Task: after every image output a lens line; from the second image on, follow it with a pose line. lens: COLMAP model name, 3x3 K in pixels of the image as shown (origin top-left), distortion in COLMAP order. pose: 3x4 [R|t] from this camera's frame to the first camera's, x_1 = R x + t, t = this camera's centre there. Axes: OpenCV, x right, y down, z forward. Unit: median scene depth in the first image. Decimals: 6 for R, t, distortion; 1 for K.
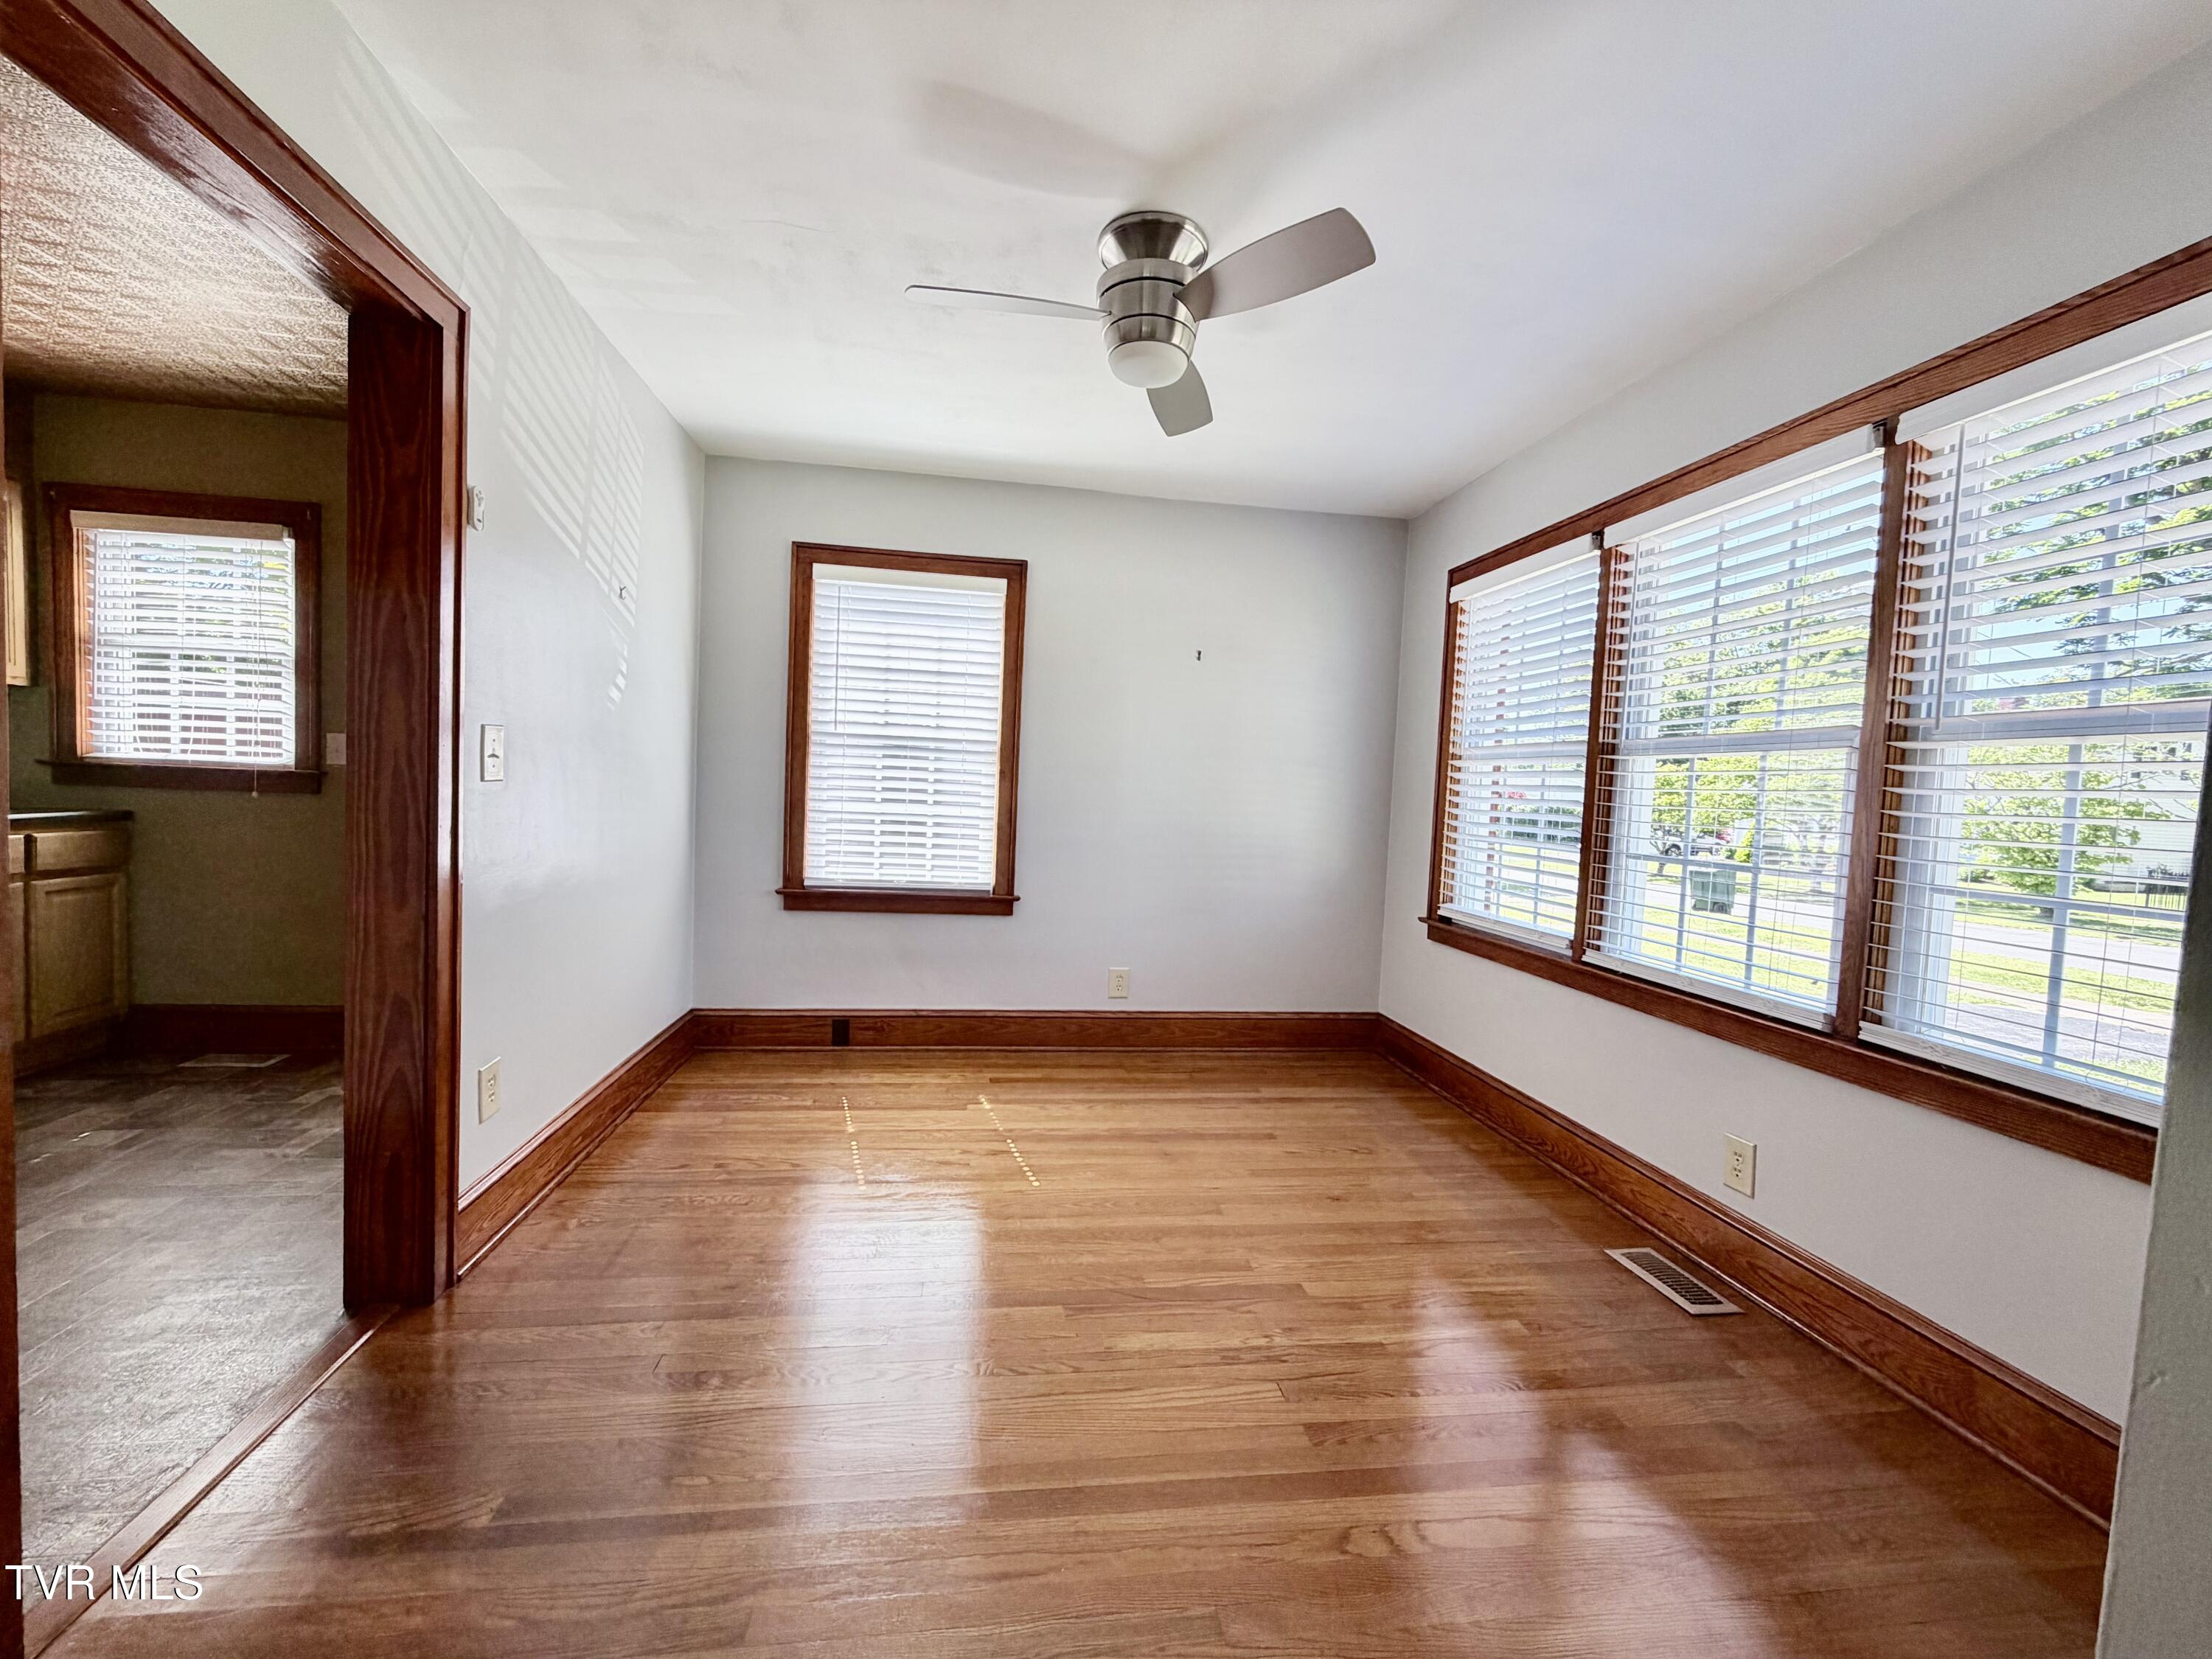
lens RADIAL K [[884.1, 0, 1100.3], [0, 884.1, 830.5], [0, 0, 1]] dist [0.001581, 0.000534]
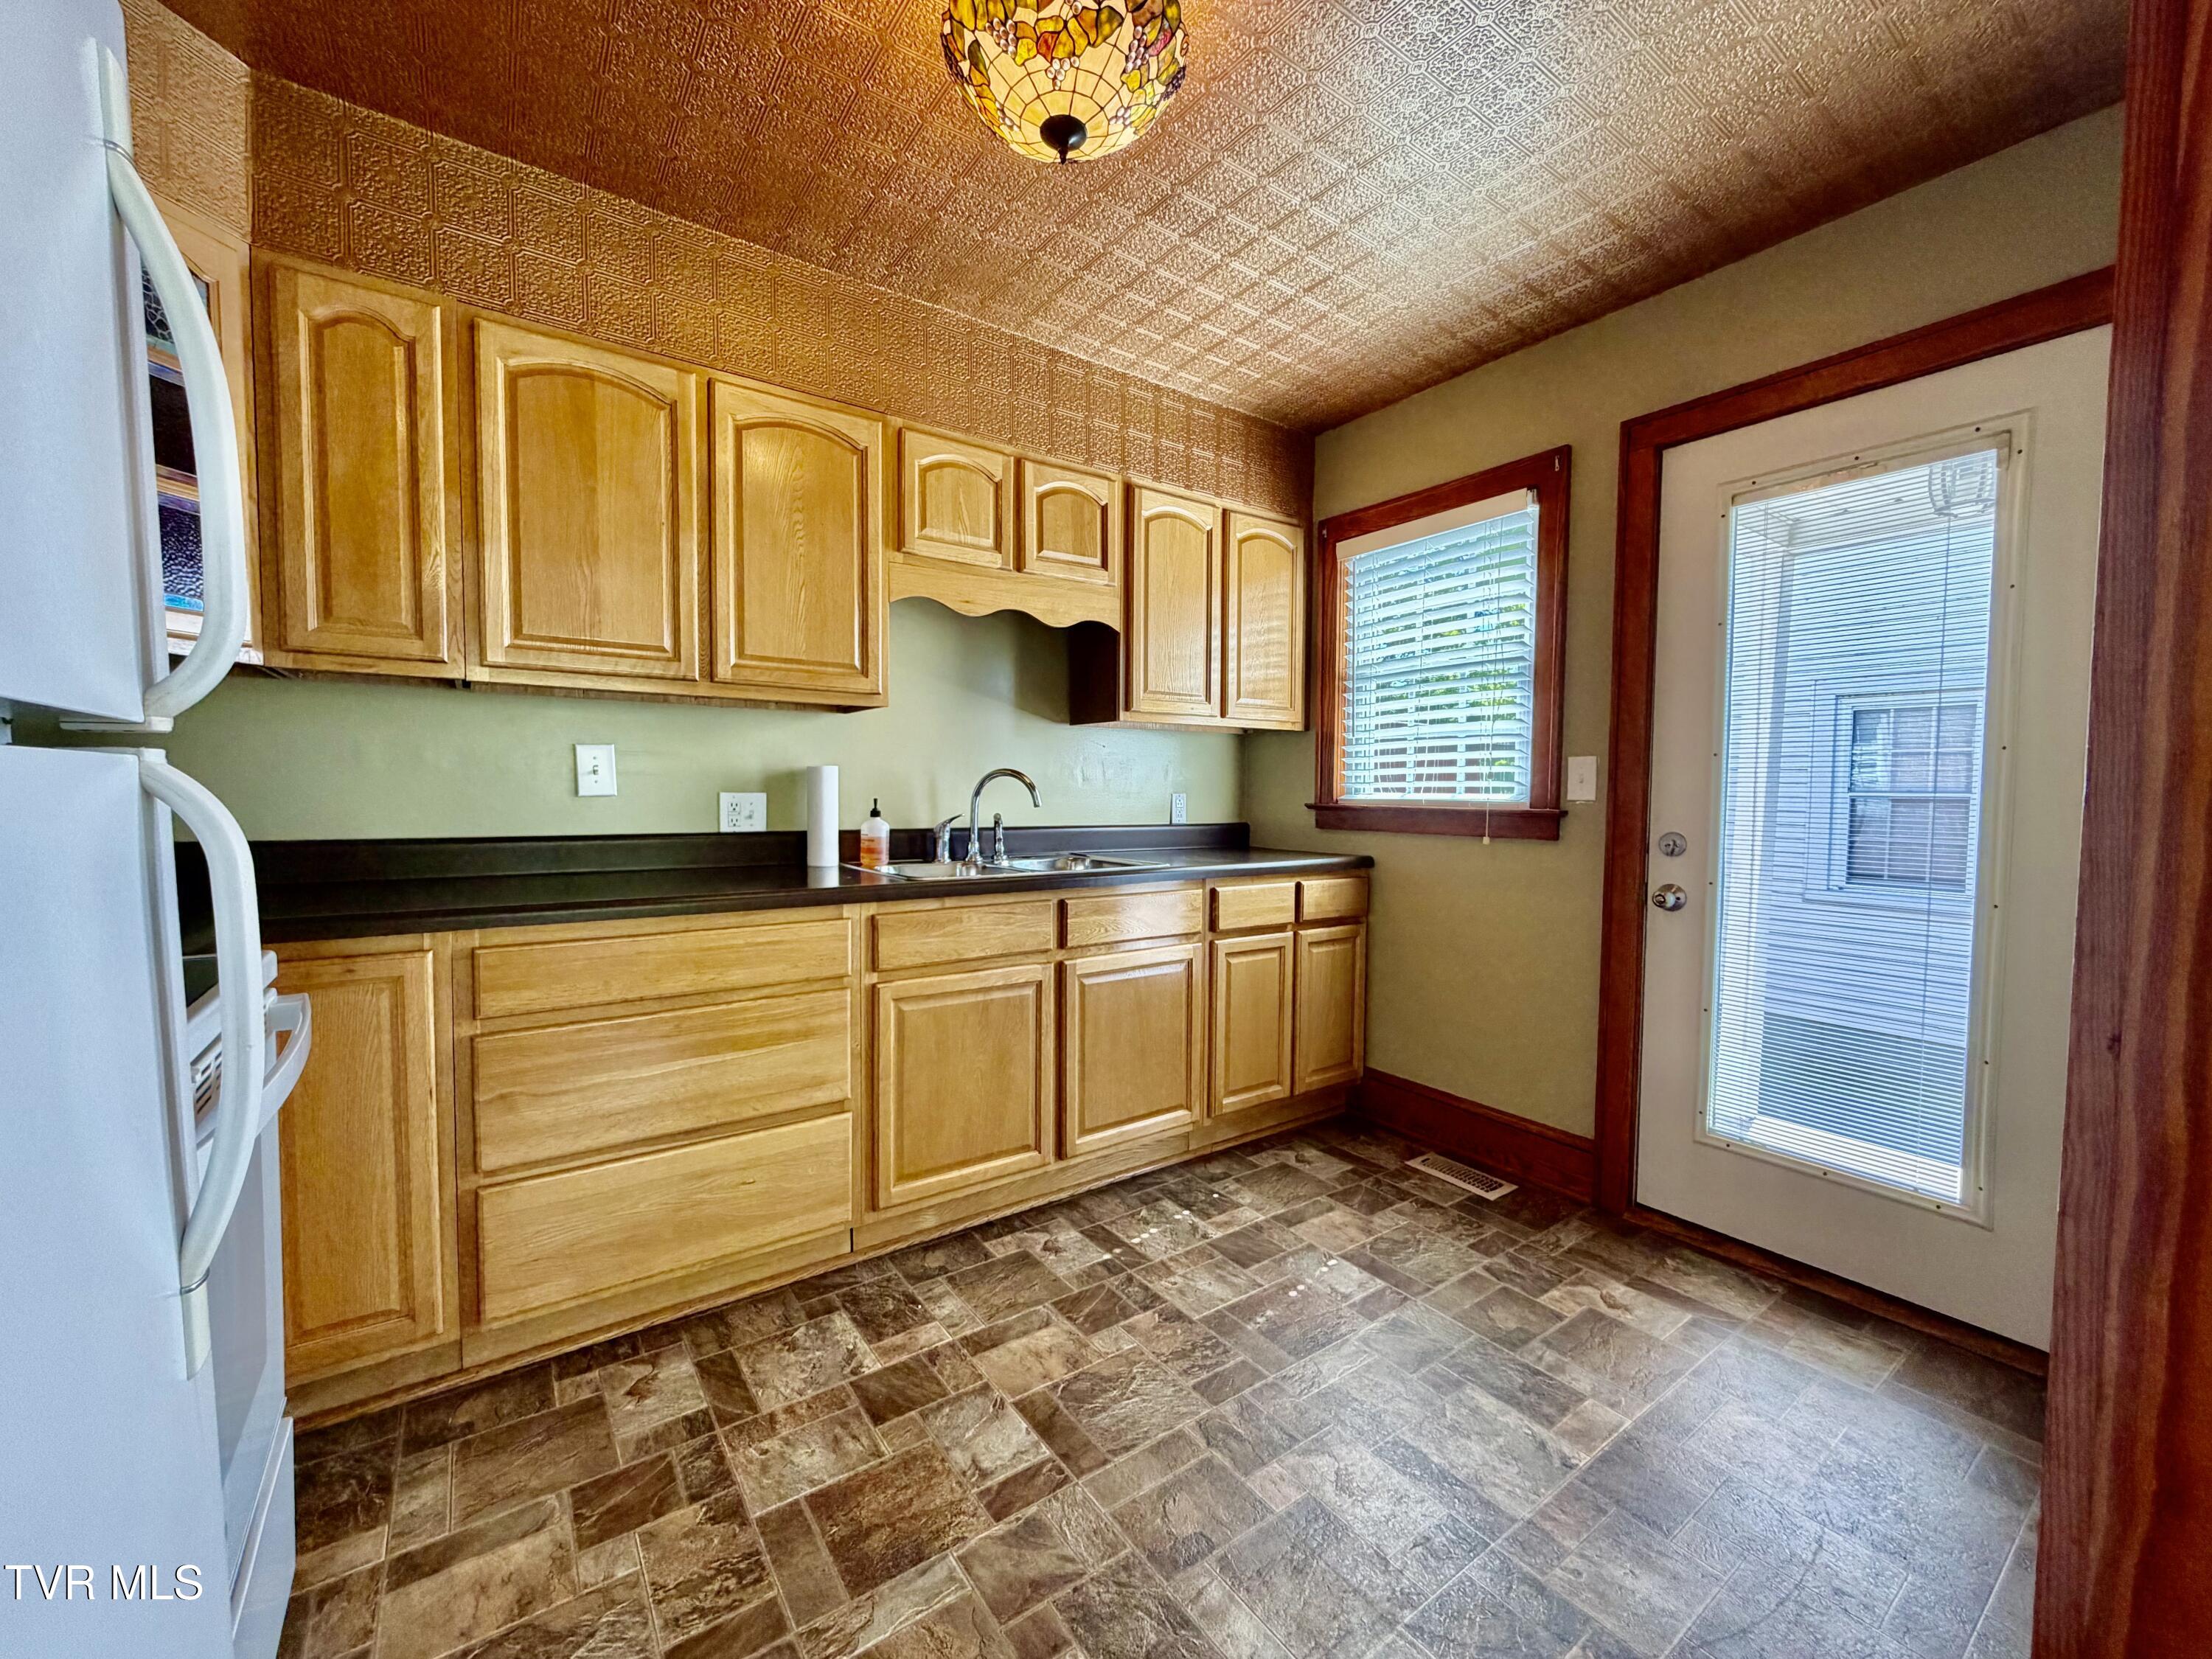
lens RADIAL K [[884.1, 0, 1093.2], [0, 884.1, 828.9], [0, 0, 1]] dist [0.001581, 0.000534]
pose [[0.446832, 0.002467, -0.894615, -0.620925], [-0.030955, 0.999440, -0.012705, -0.046751], [0.894082, 0.033369, 0.446658, 0.511535]]
